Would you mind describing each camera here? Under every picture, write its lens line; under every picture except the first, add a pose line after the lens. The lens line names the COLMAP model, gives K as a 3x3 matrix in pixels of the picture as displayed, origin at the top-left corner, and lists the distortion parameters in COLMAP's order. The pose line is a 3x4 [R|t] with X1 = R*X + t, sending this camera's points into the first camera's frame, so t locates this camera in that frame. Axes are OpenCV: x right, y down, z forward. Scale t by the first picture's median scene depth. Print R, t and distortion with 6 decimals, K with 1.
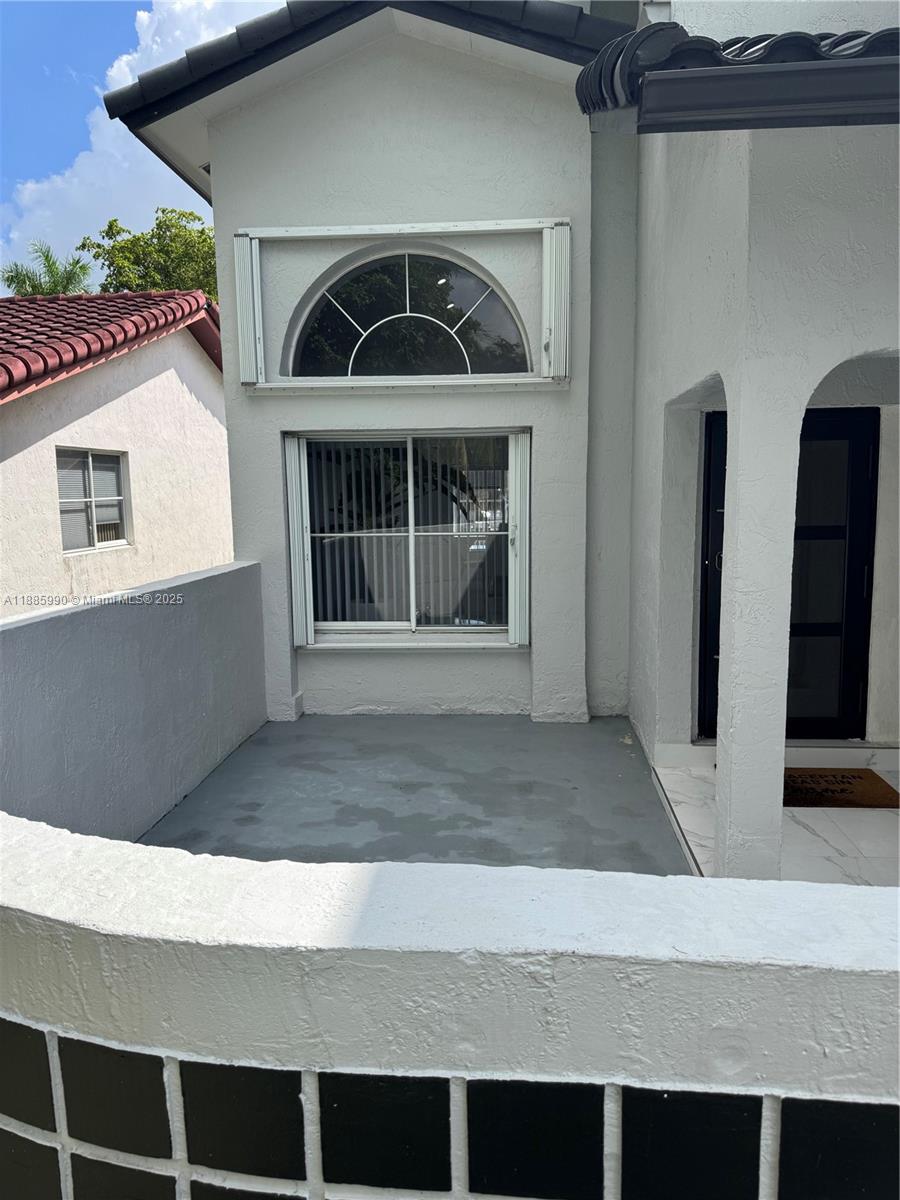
lens RADIAL K [[820.9, 0, 450.0], [0, 820.9, 600.0], [0, 0, 1]] dist [-0.001535, -0.037283]
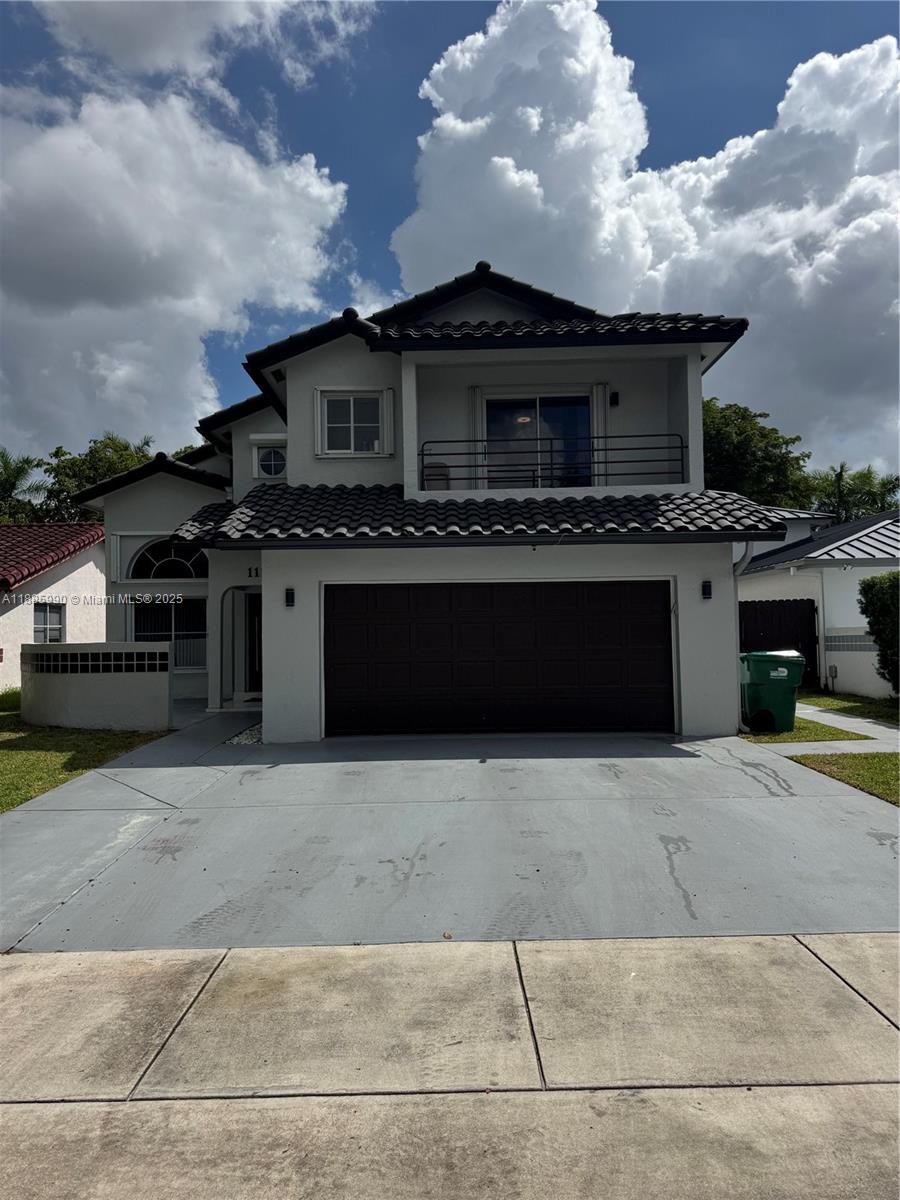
lens RADIAL K [[820.9, 0, 450.0], [0, 820.9, 600.0], [0, 0, 1]] dist [-0.001535, -0.037283]
pose [[0.996376, -0.002321, 0.085031, 0.414124], [0.017374, 0.984107, -0.176723, 0.200422], [-0.083270, 0.177560, 0.980581, -1.160071]]
